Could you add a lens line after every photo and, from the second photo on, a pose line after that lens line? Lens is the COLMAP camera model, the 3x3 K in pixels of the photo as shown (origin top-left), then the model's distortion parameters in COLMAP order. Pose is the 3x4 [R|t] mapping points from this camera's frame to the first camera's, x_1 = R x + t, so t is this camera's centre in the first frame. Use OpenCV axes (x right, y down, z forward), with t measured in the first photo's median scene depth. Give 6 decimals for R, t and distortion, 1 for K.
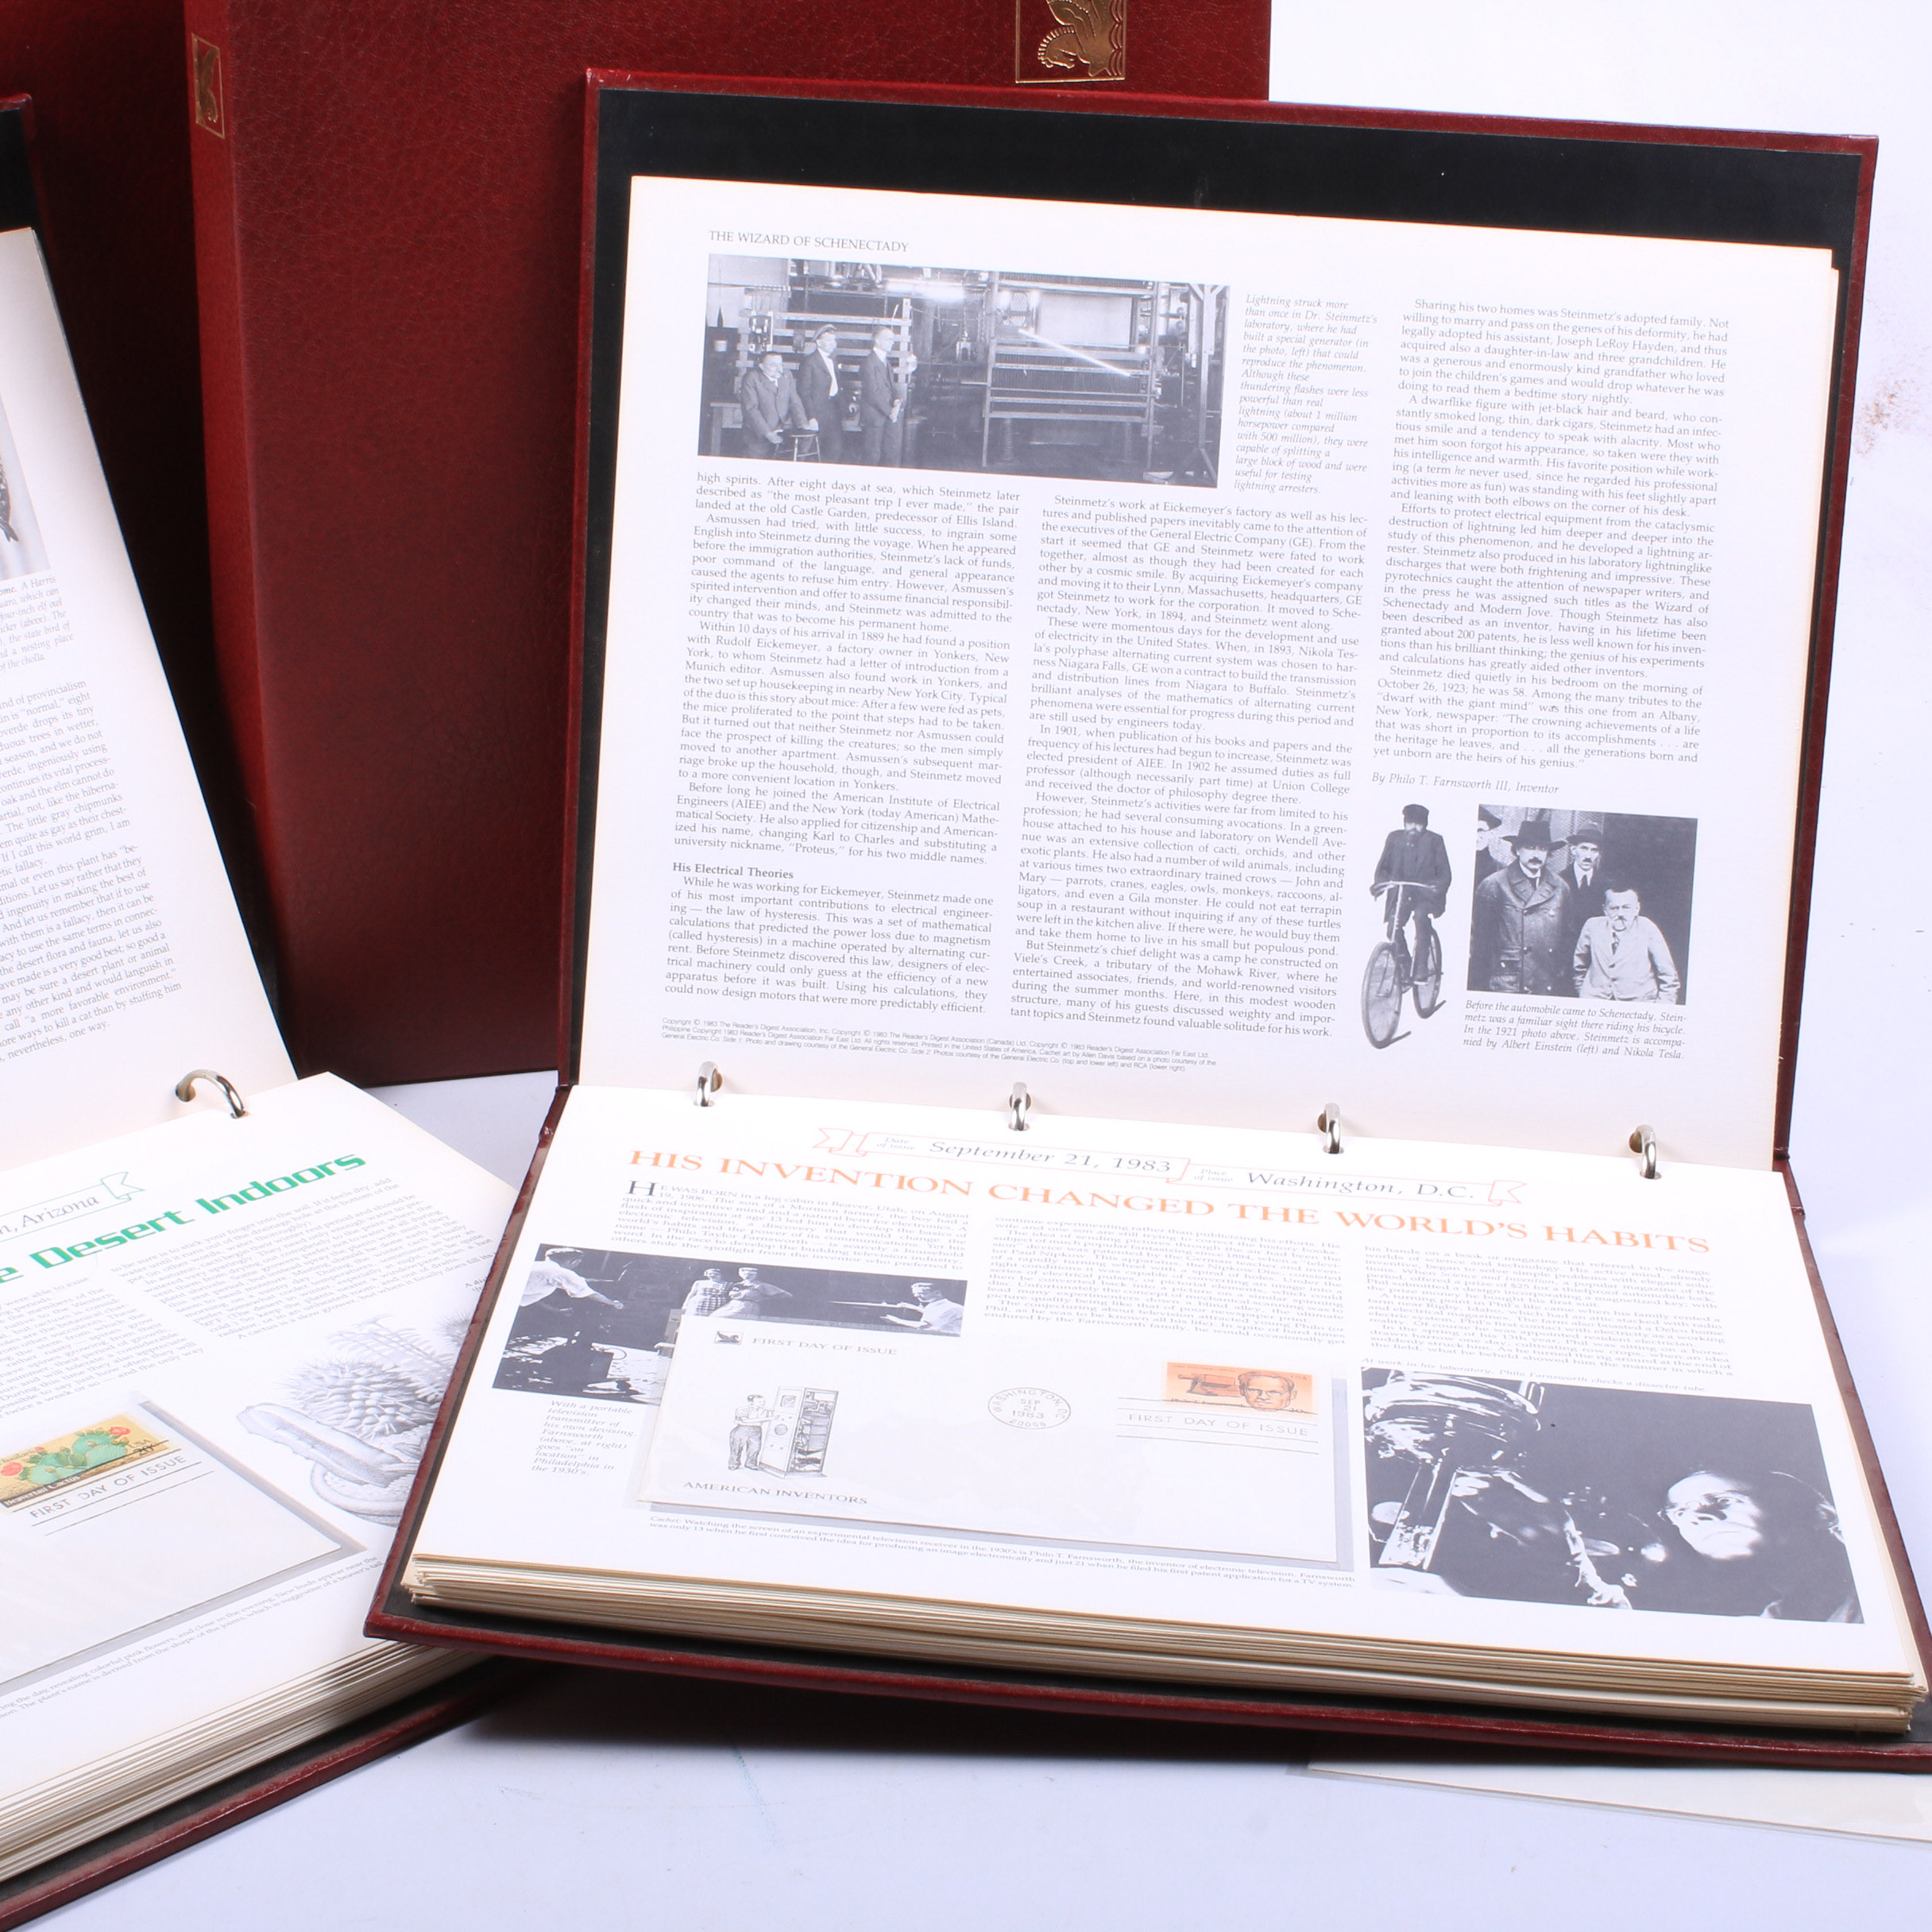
lens RADIAL K [[4352.1, 0, 999.0], [0, 4352.1, 964.6], [0, 0, 1]] dist [-0.064505, 0.329665]
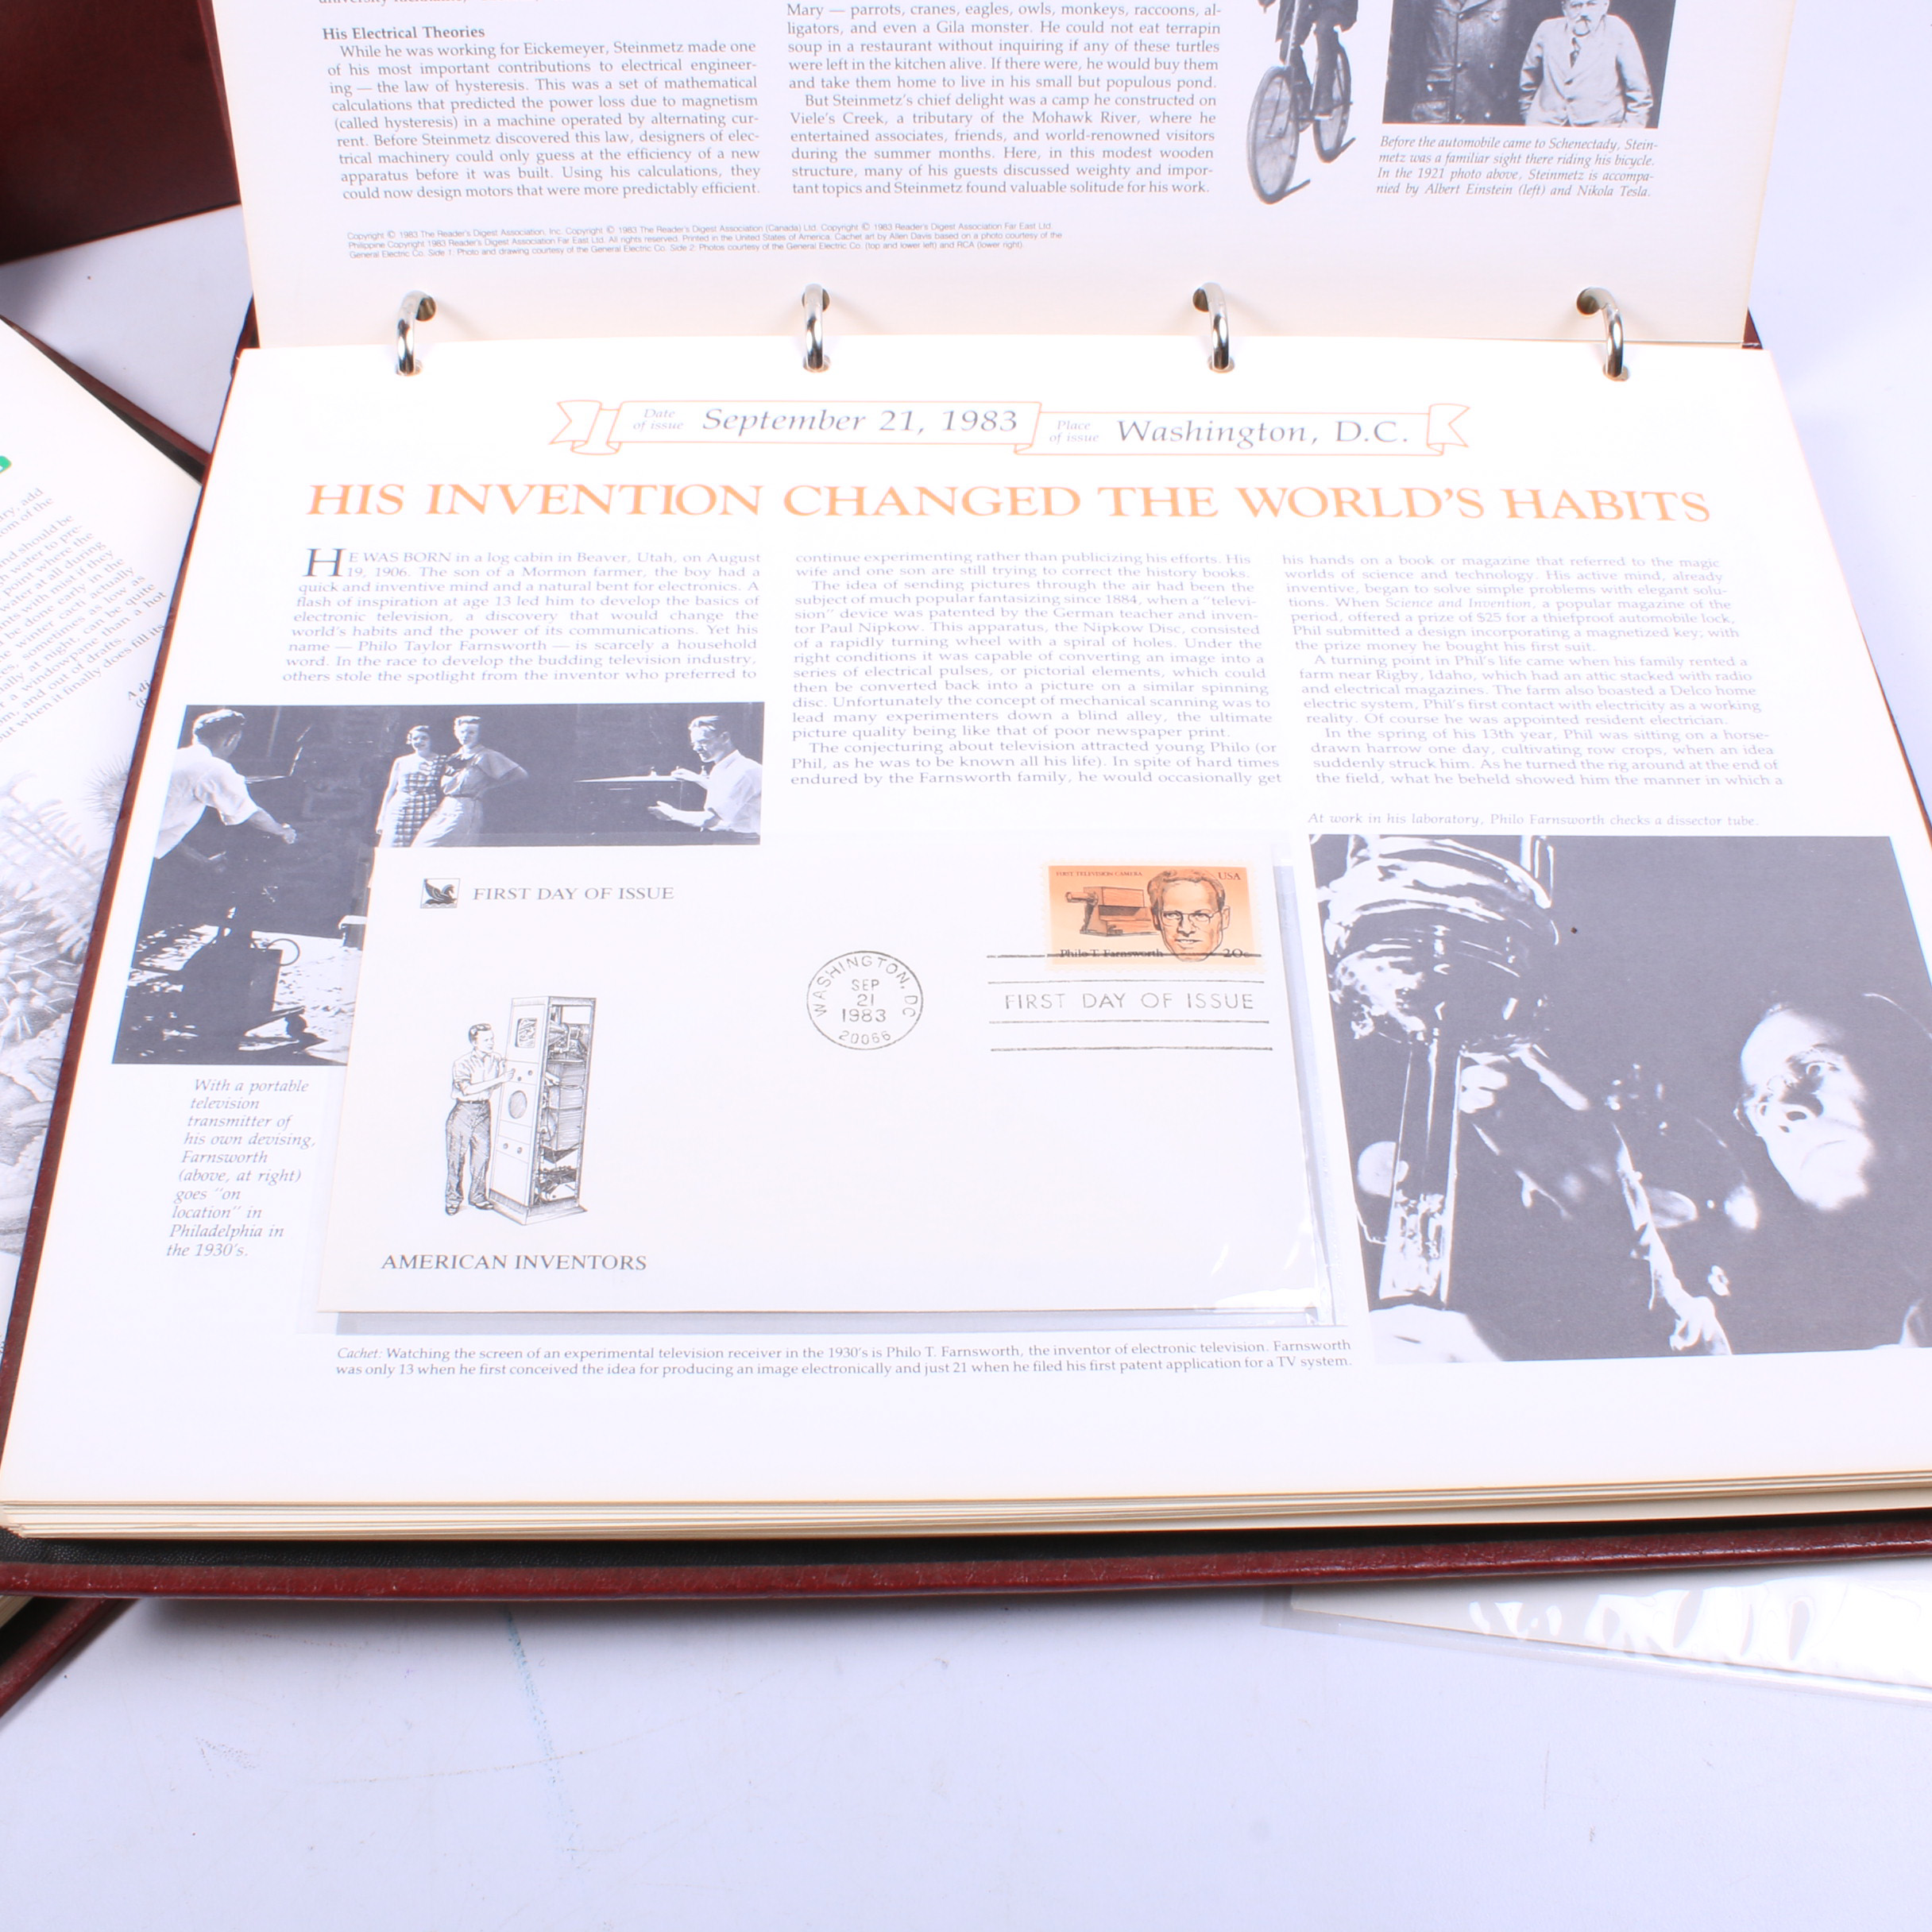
lens RADIAL K [[2296.2, 0, 978.4], [0, 2296.2, 901.9], [0, 0, 1]] dist [-0.166736, 0.129910]
pose [[0.996250, -0.083520, 0.022572, 0.015863], [0.057686, 0.835700, 0.546148, -0.100170], [-0.064477, -0.542798, 0.837384, 0.597898]]
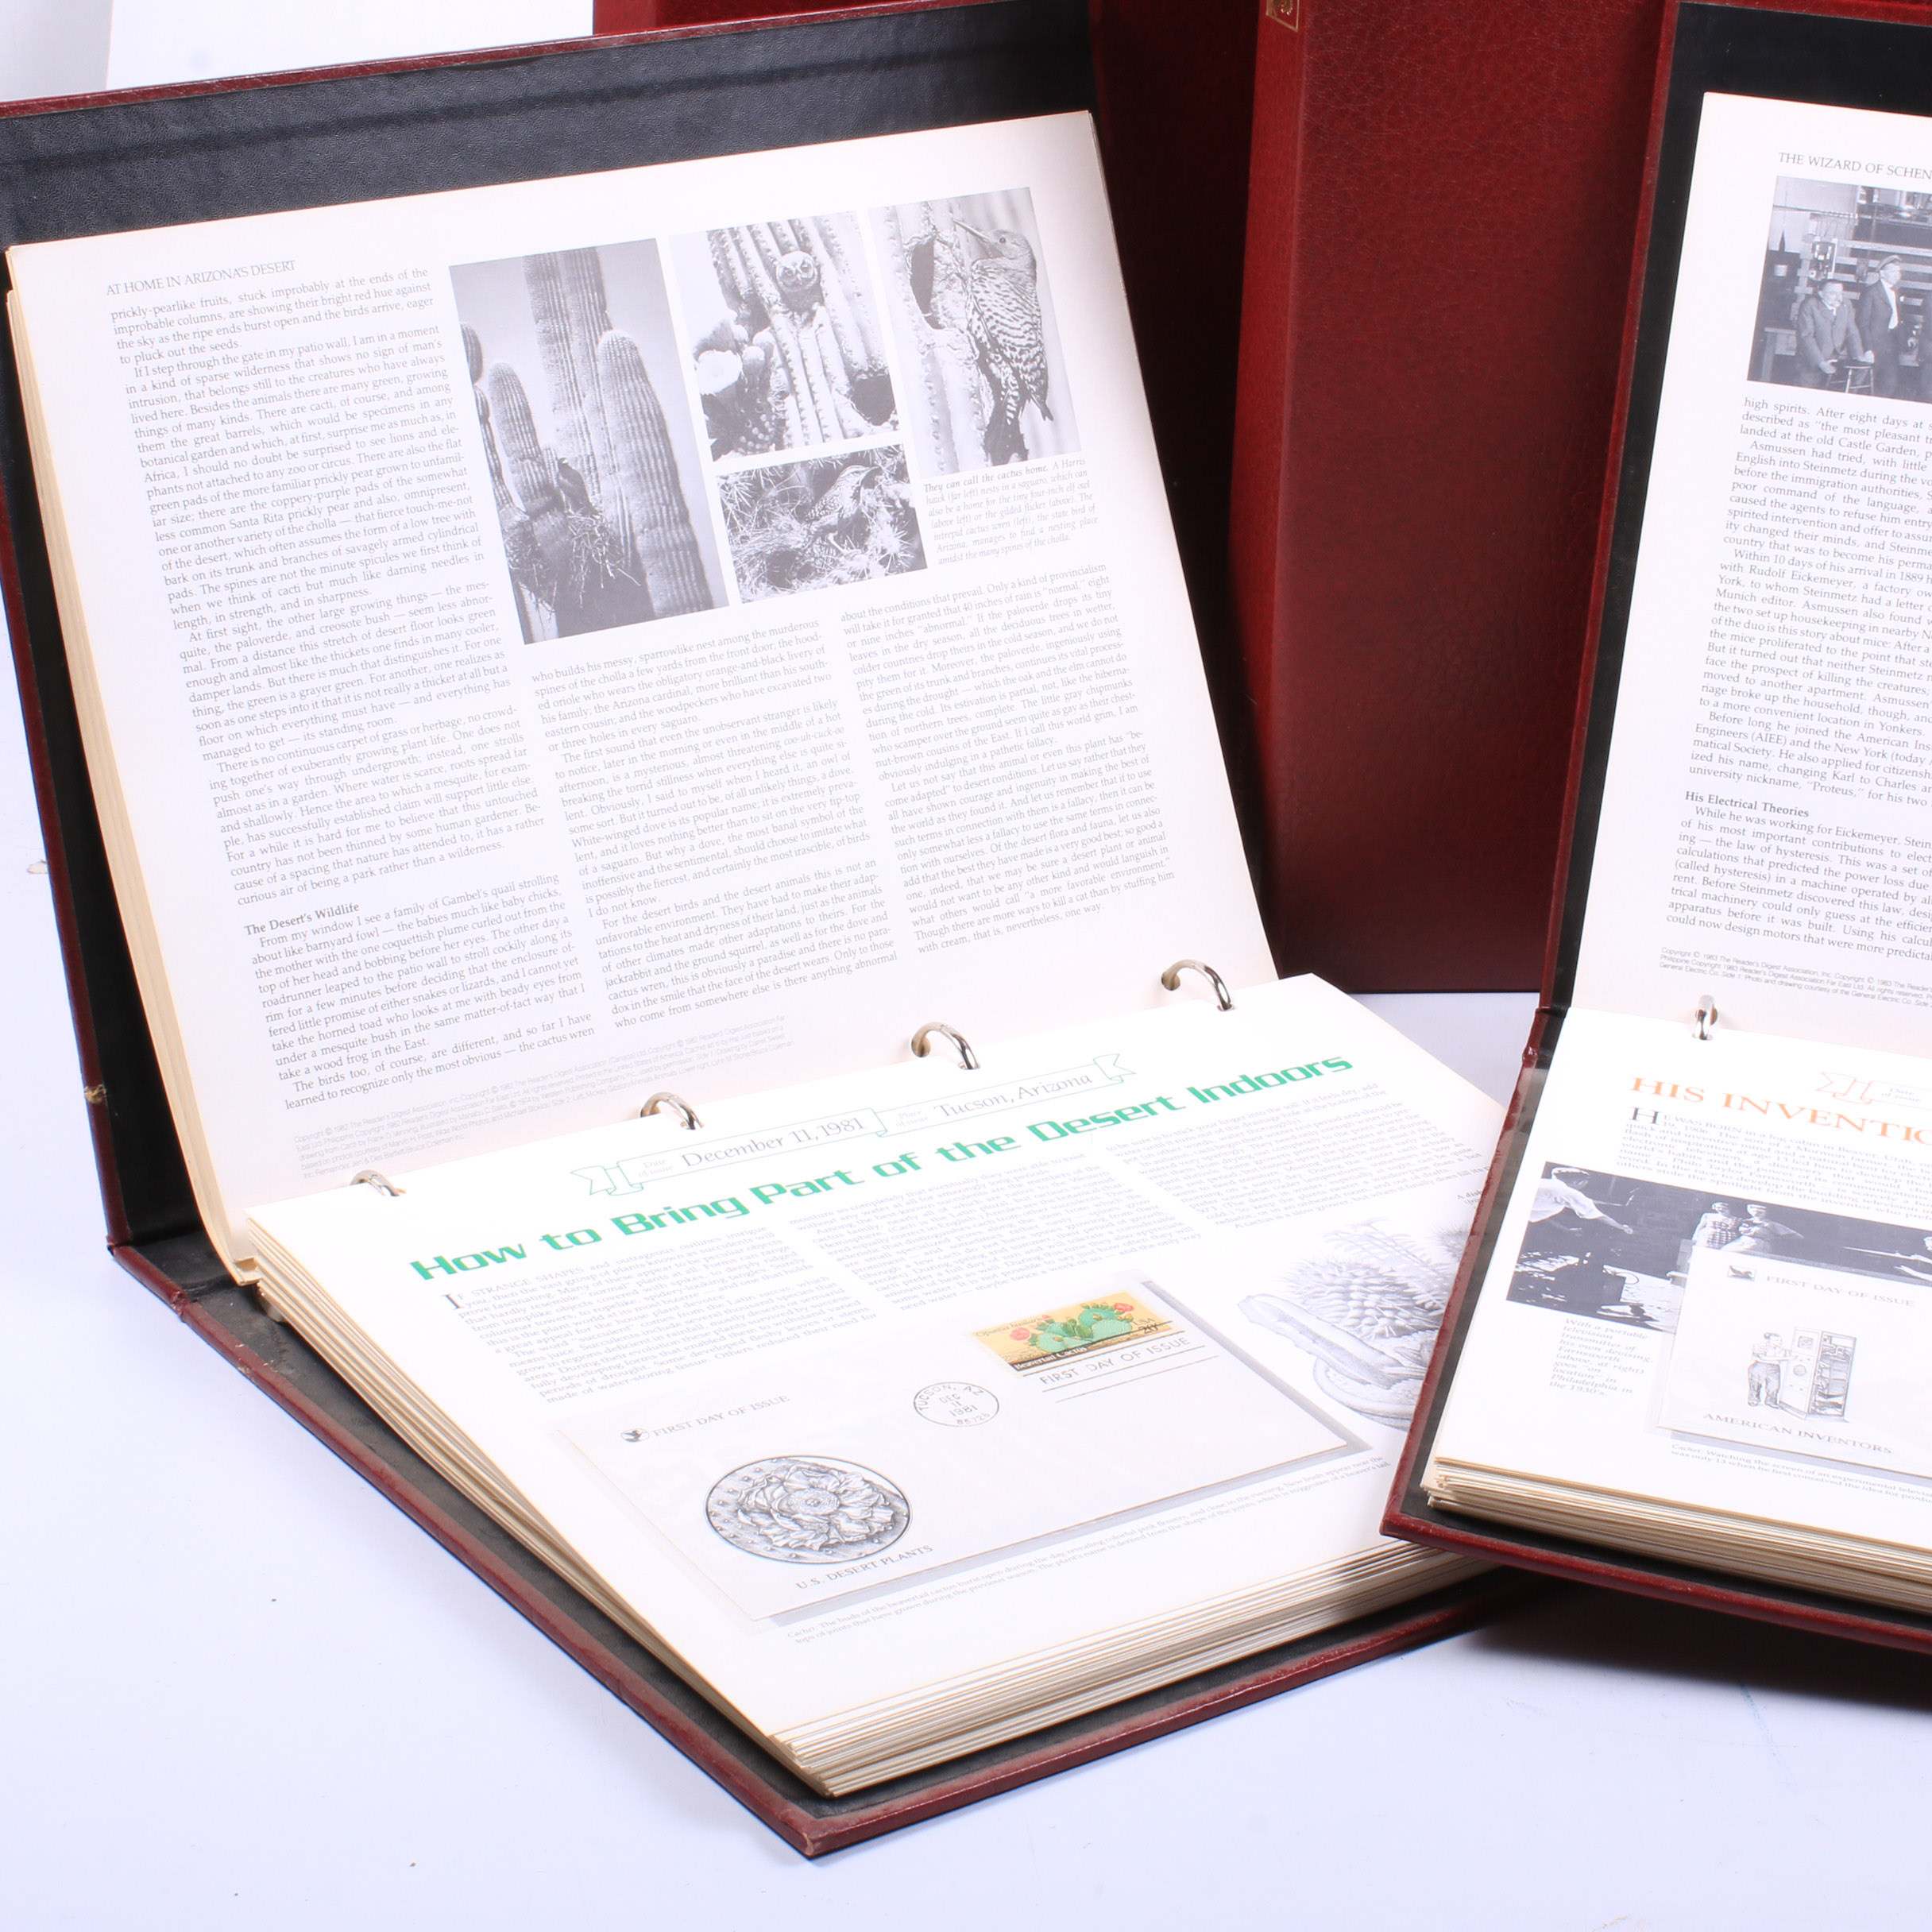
lens RADIAL K [[4352.1, 0, 999.0], [0, 4352.1, 964.6], [0, 0, 1]] dist [-0.064505, 0.329665]
pose [[0.982899, 0.085830, -0.162920, -0.064572], [-0.084112, 0.996304, 0.017427, 0.011706], [0.163814, -0.003426, 0.986485, 0.002981]]
